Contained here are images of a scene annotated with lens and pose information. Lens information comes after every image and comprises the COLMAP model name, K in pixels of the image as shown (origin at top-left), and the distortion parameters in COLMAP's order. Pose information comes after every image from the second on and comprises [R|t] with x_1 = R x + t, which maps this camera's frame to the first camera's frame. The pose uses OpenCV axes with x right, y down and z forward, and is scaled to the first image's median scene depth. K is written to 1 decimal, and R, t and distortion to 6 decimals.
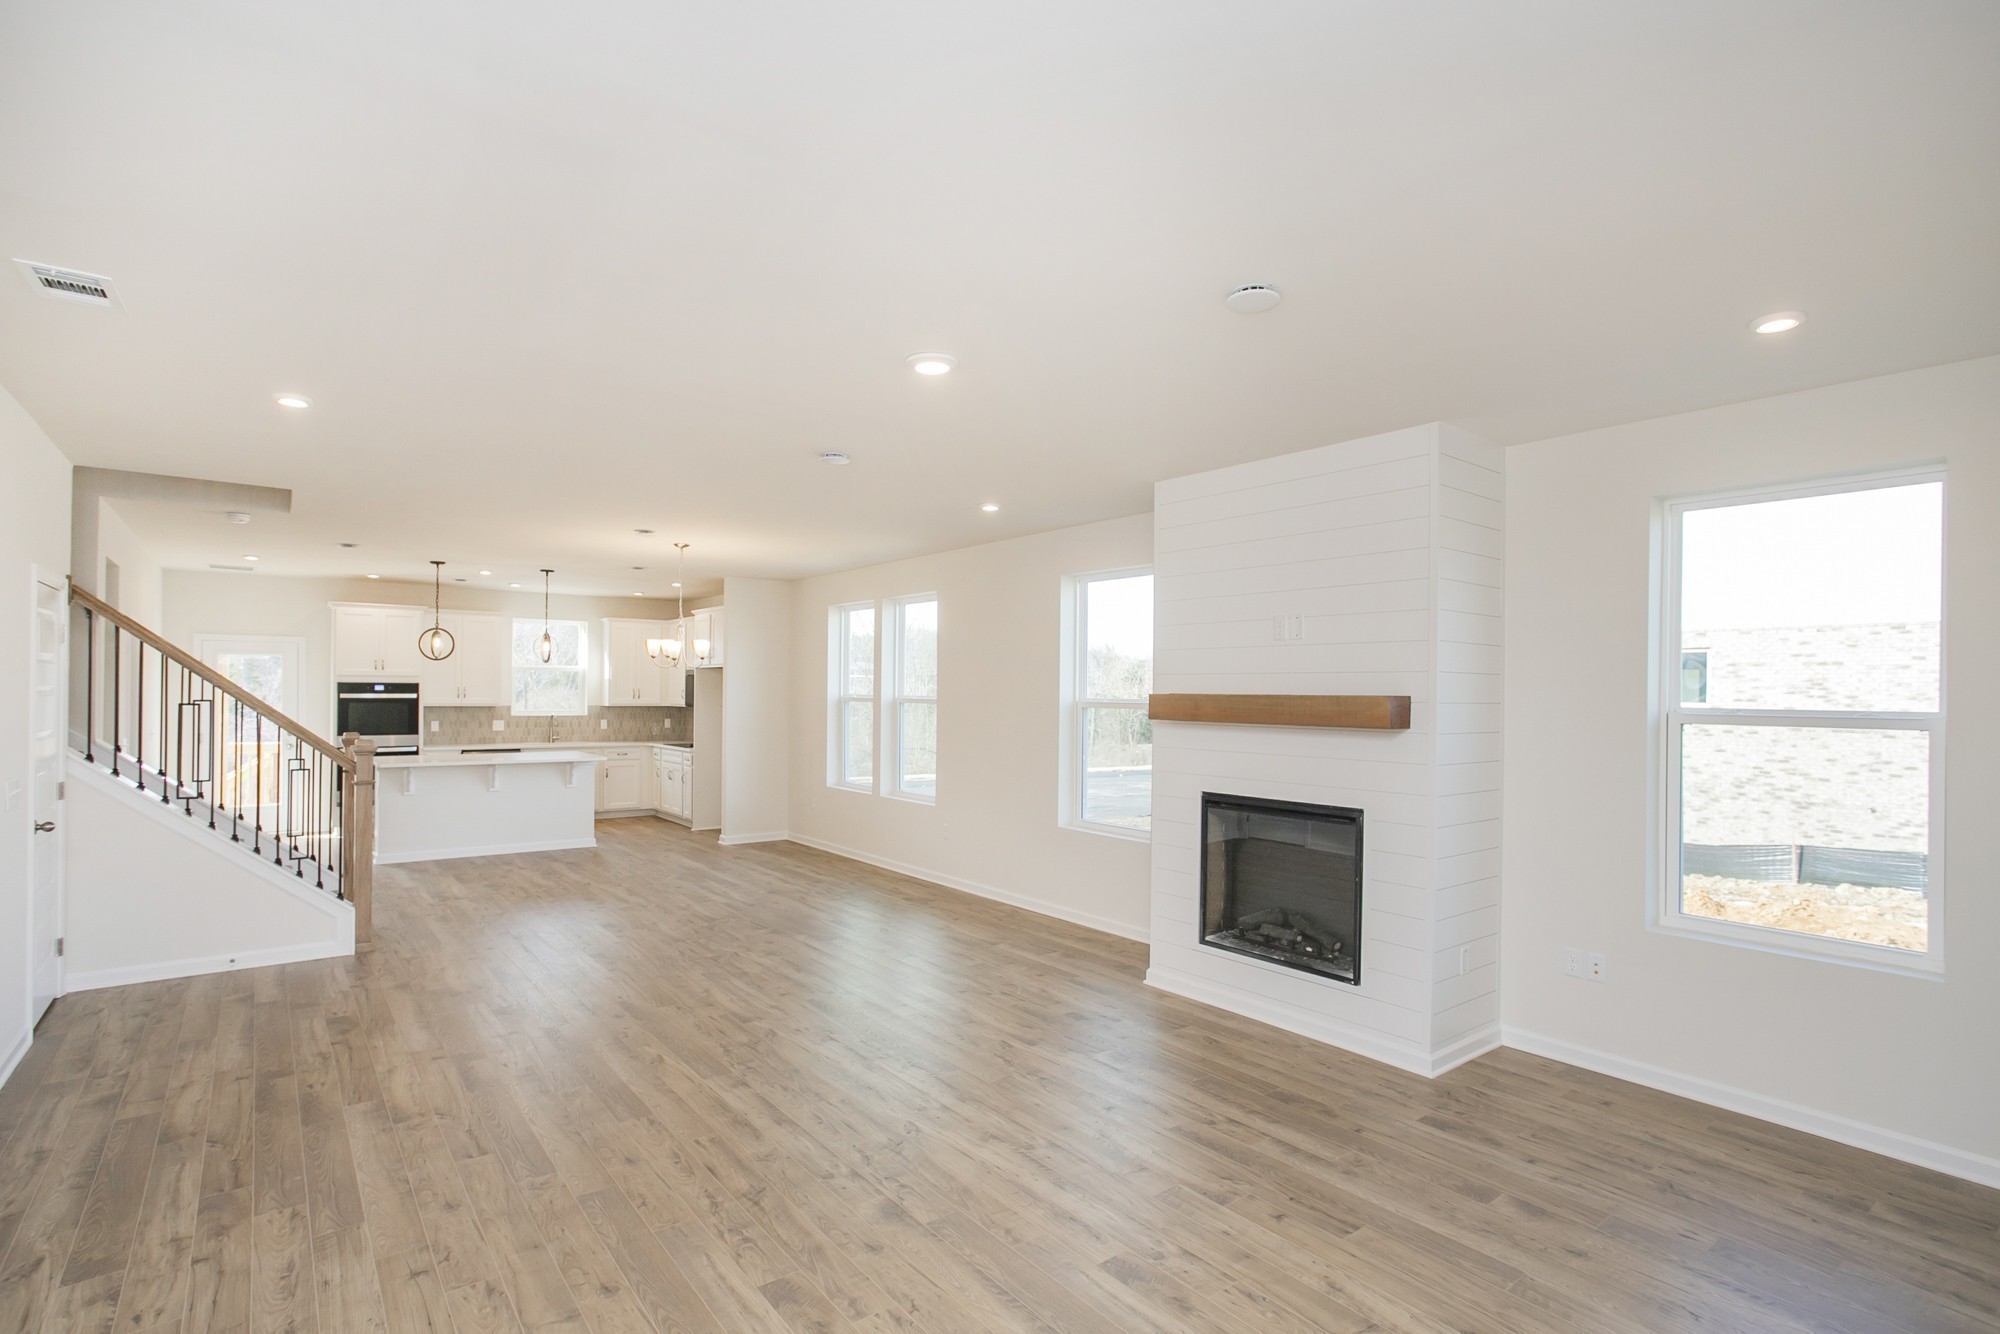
lens RADIAL K [[972.5, 0, 992.1], [0, 972.5, 680.0], [0, 0, 1]] dist [-0.039070, 0.024666]
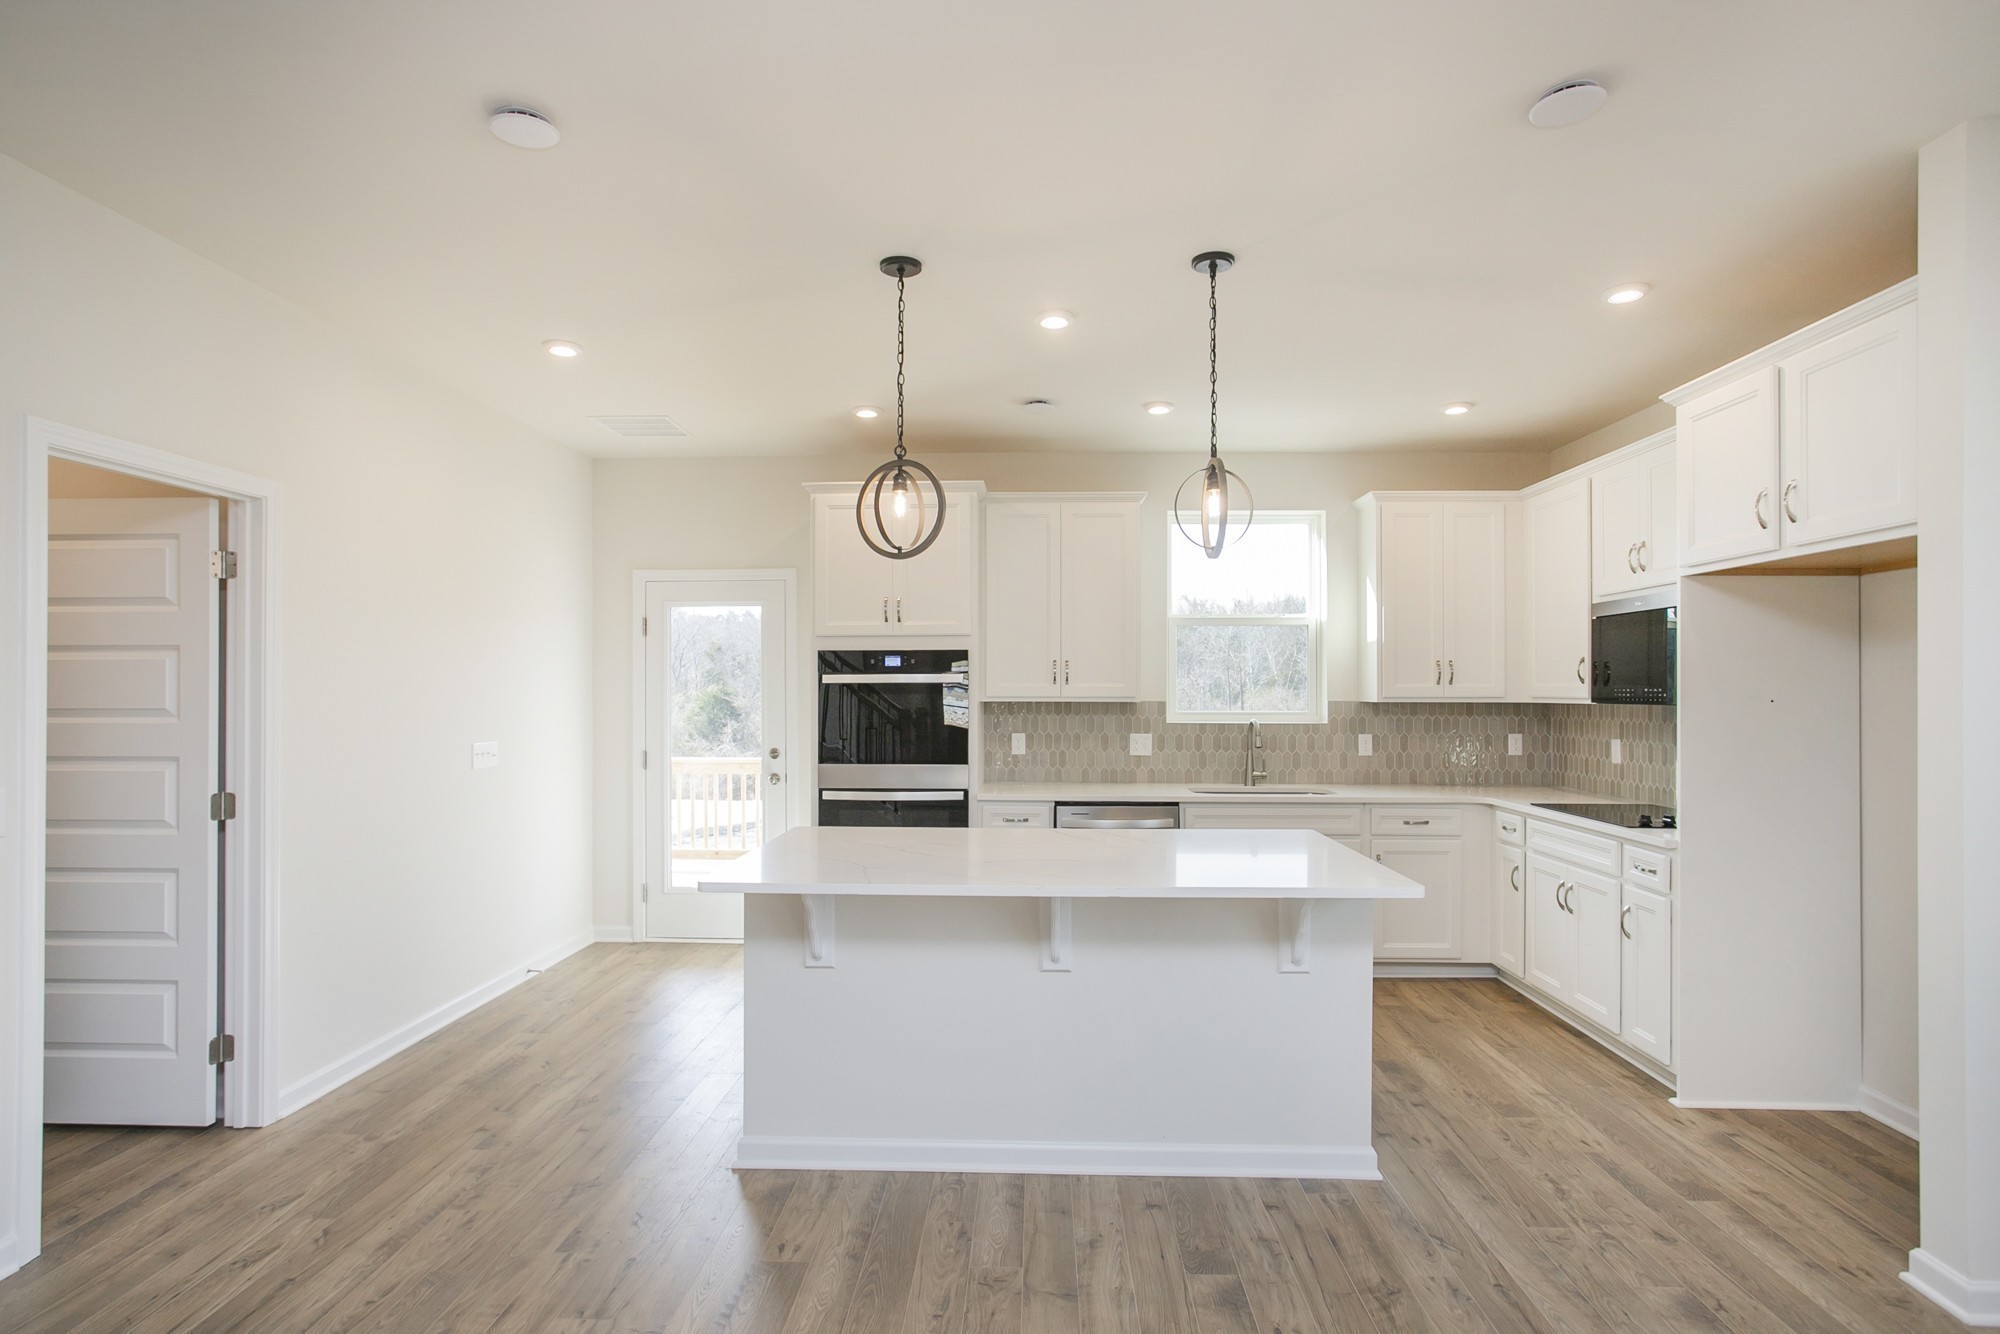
lens RADIAL K [[1012.0, 0, 1001.9], [0, 1012.0, 683.0], [0, 0, 1]] dist [-0.039995, 0.030560]
pose [[0.772464, -0.013544, -0.634914, -0.266367], [0.013897, 0.999894, -0.004422, 0.019881], [0.634907, -0.005408, 0.772570, 0.607740]]
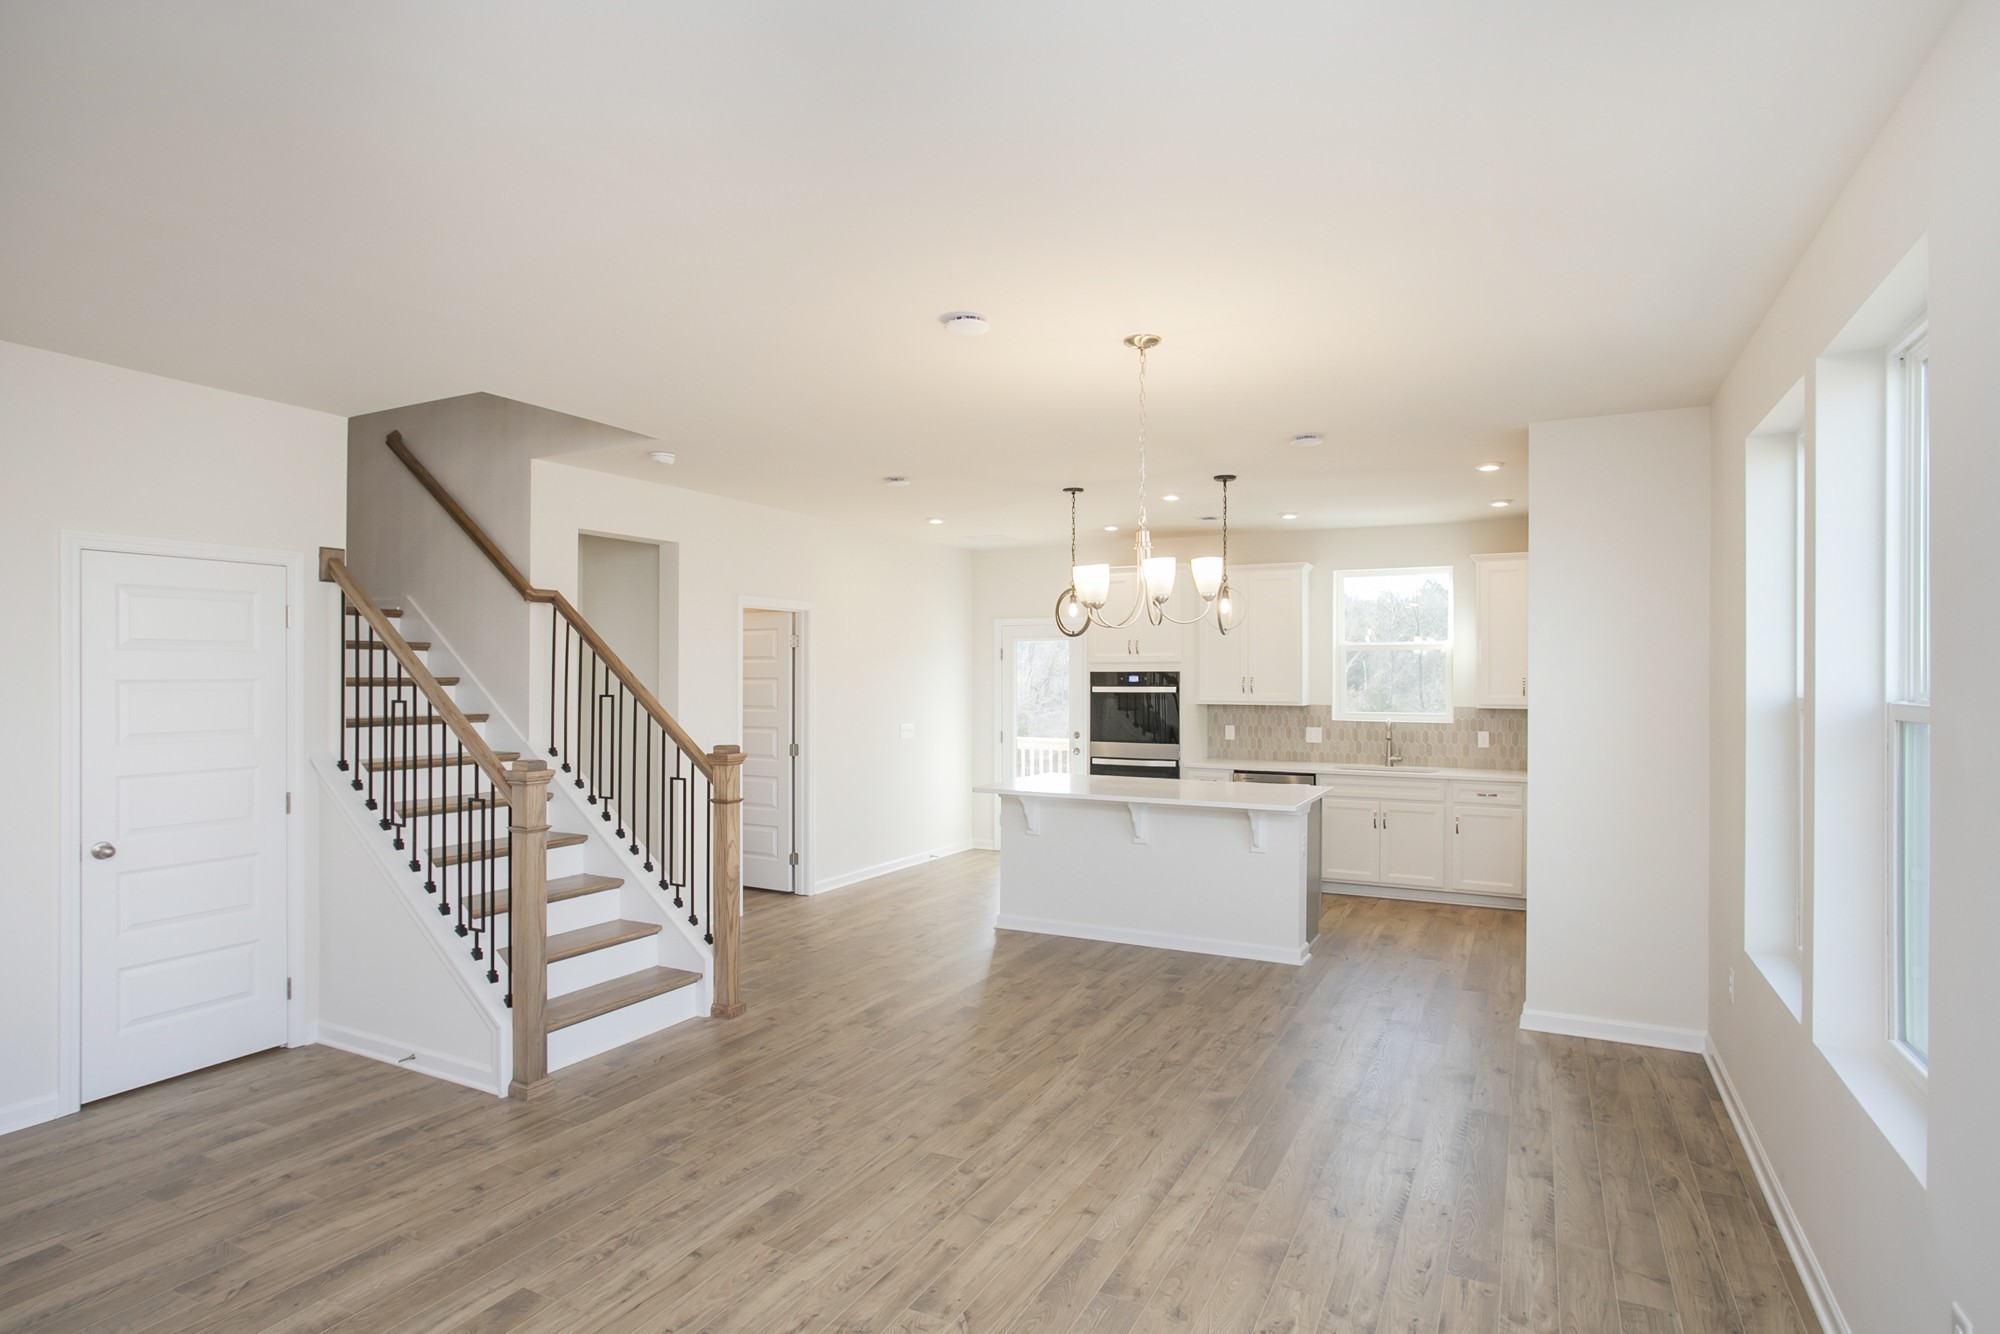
lens RADIAL K [[1059.9, 0, 1000.0], [0, 1059.9, 667.0], [0, 0, 1]] dist [-0.016885, 0.000271]
pose [[0.428172, -0.015935, -0.903557, 0.053768], [0.011173, 0.999861, -0.012339, 0.007458], [0.903628, -0.004812, 0.428291, 0.514613]]
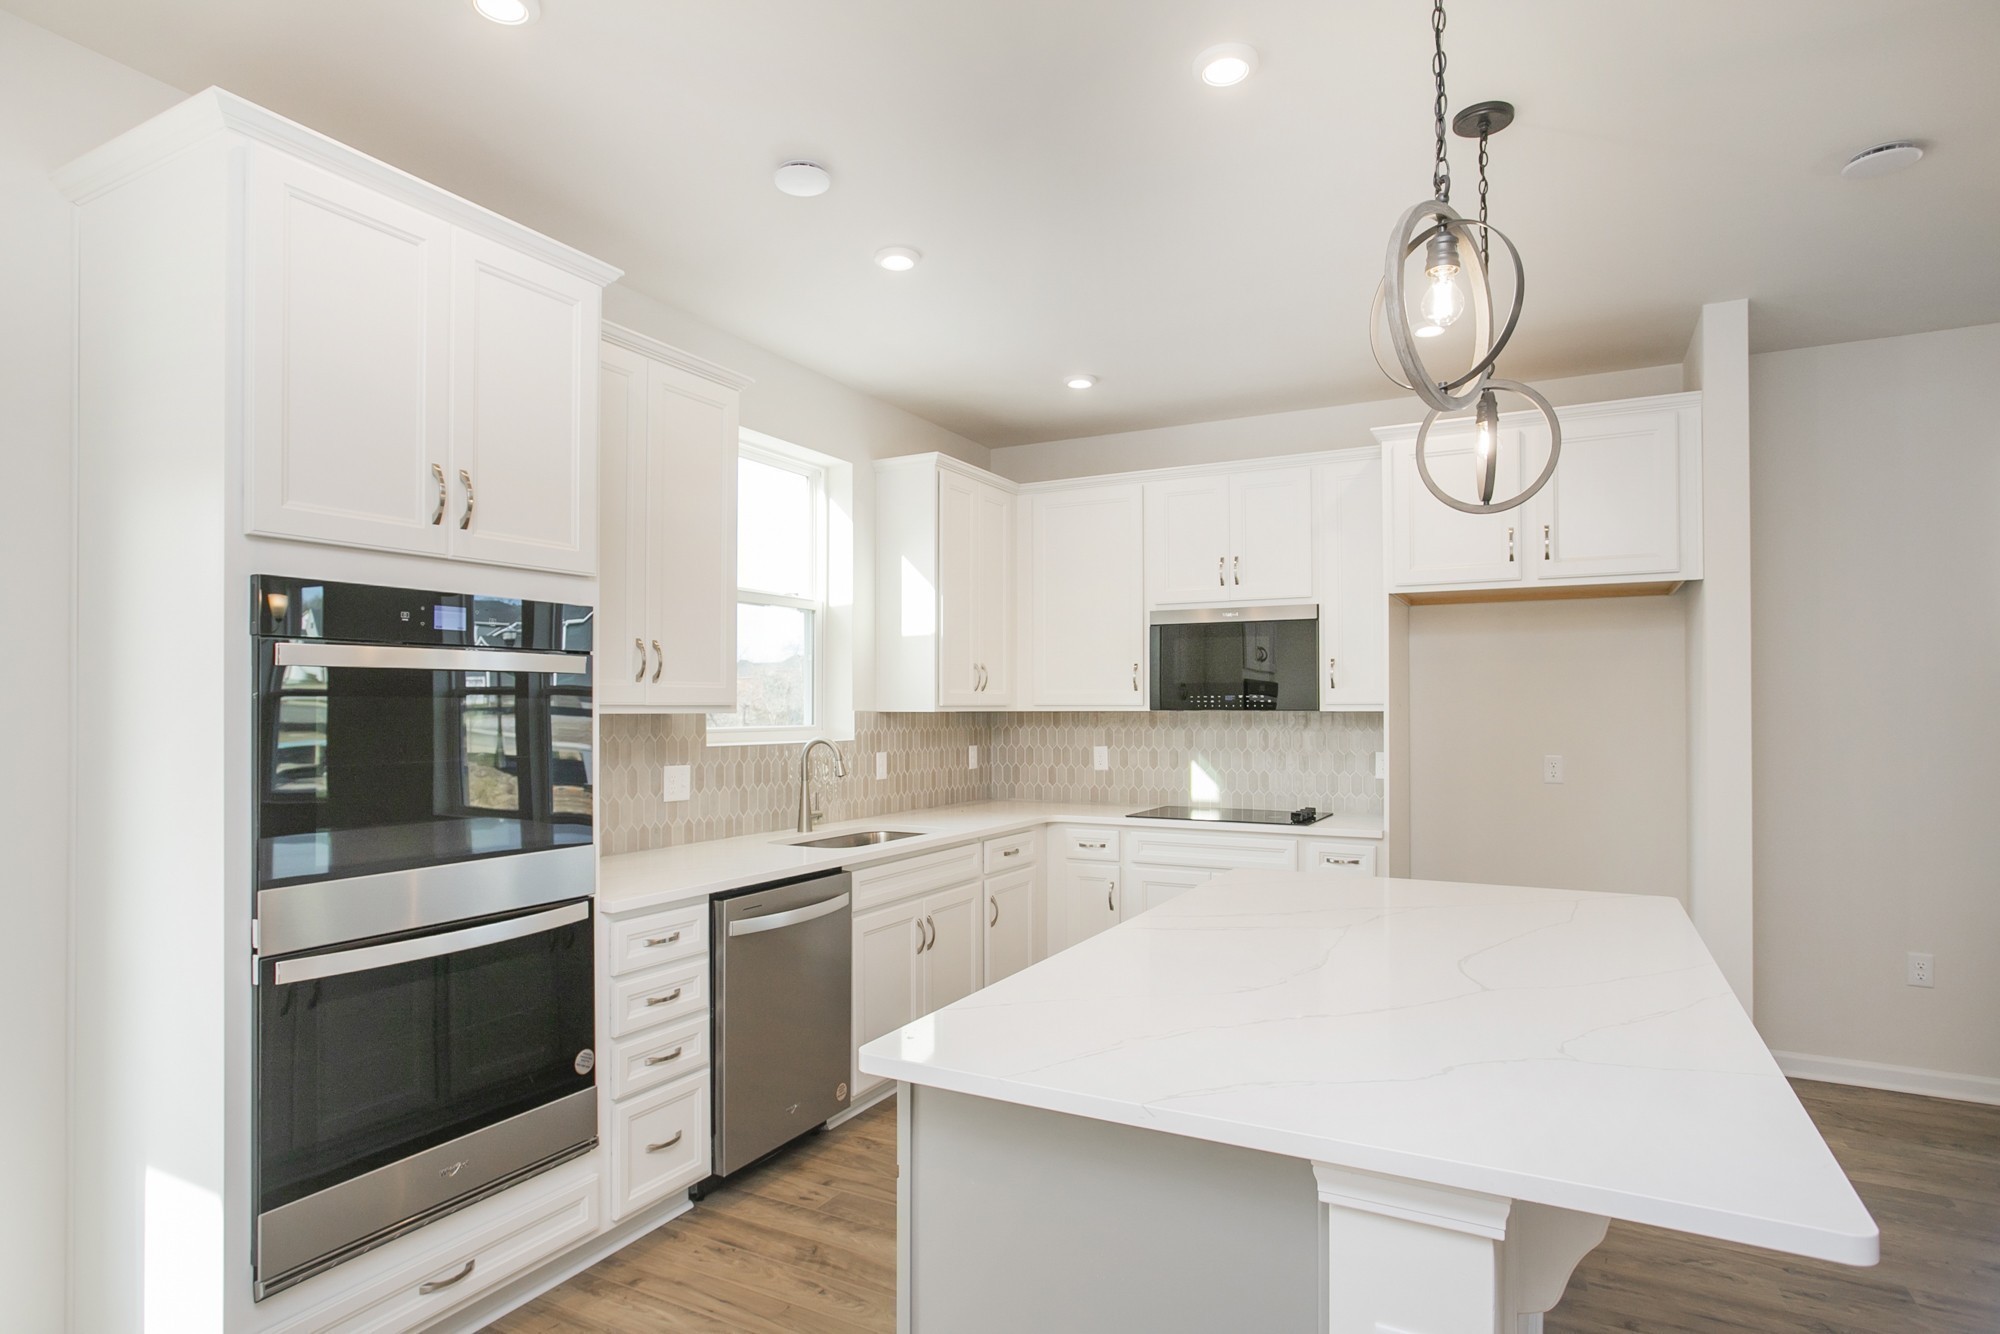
lens RADIAL K [[1070.6, 0, 980.3], [0, 1070.6, 697.9], [0, 0, 1]] dist [-0.047453, 0.035816]
pose [[0.912975, -0.007492, 0.407947, -0.580768], [0.005803, 0.999969, 0.005379, 0.021804], [-0.407974, -0.002543, 0.912990, 0.702731]]
